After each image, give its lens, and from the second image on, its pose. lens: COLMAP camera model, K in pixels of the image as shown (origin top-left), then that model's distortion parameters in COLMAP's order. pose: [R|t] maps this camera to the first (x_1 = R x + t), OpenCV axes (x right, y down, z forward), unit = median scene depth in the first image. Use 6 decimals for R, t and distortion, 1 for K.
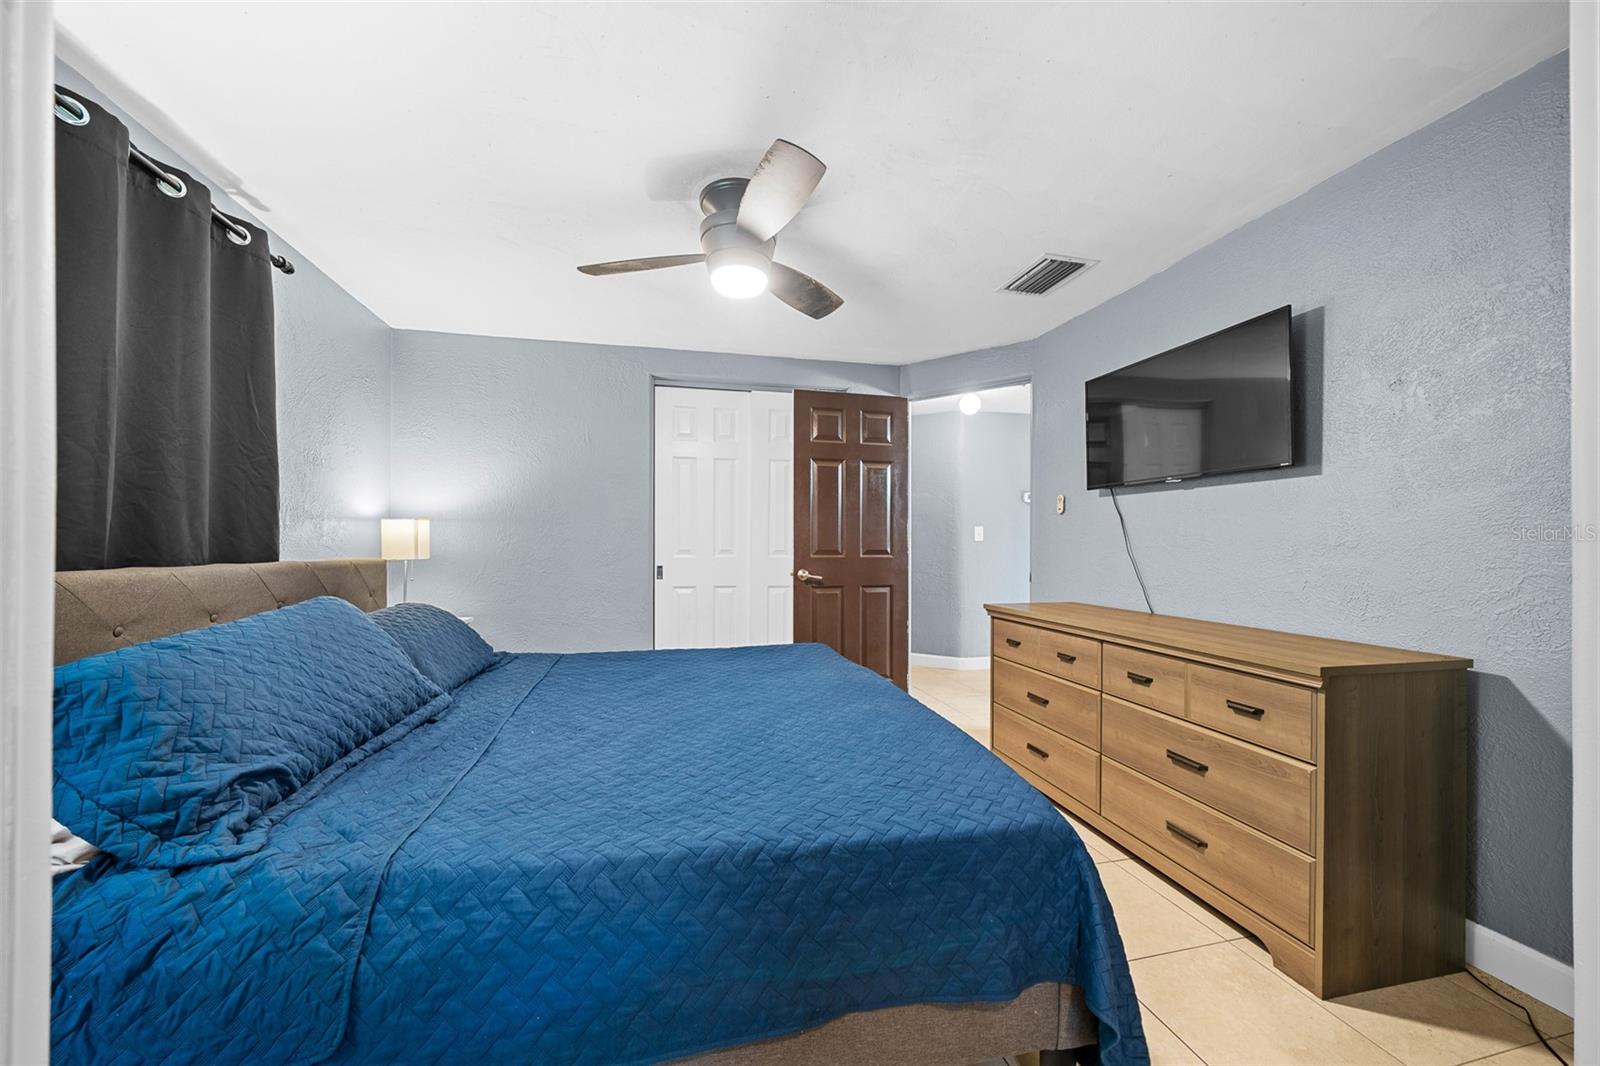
lens RADIAL K [[571.7, 0, 797.8], [0, 571.7, 539.2], [0, 0, 1]] dist [-0.009972, -0.000149]
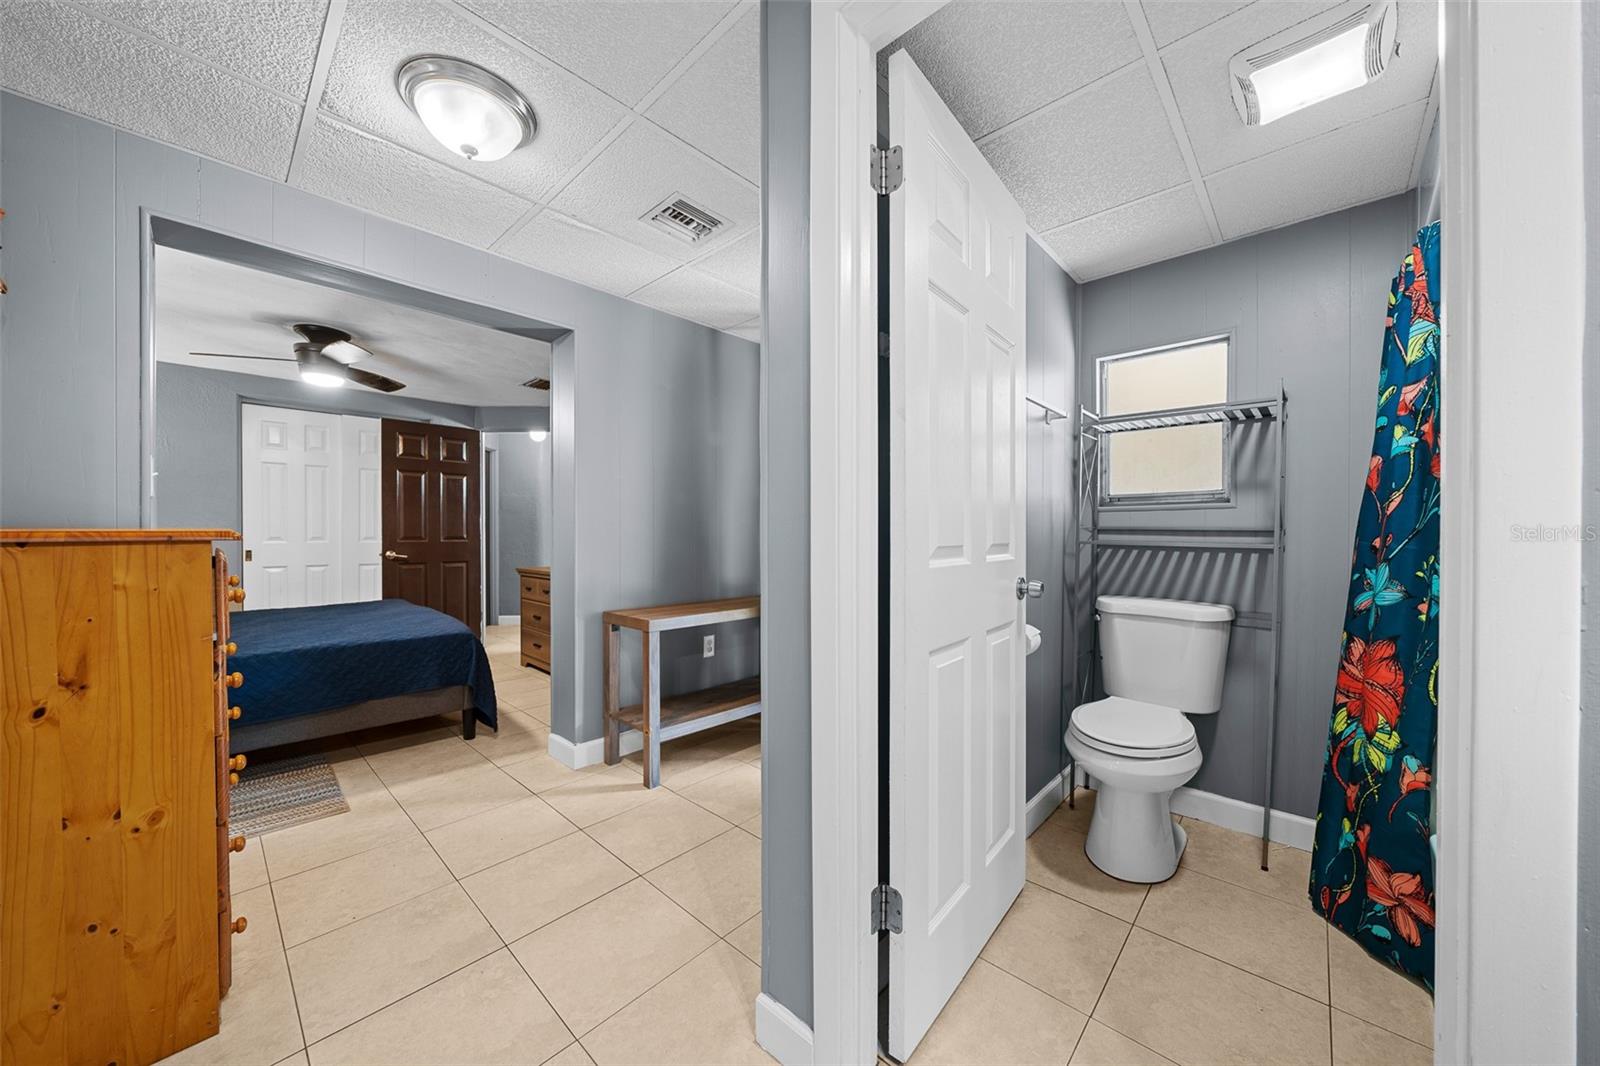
lens RADIAL K [[563.5, 0, 792.5], [0, 563.5, 536.2], [0, 0, 1]] dist [-0.007347, 0.000065]
pose [[0.841930, -0.005605, 0.539557, 0.093585], [-0.004012, 0.999853, 0.016646, -0.008384], [-0.539571, -0.016179, 0.841784, -0.640443]]
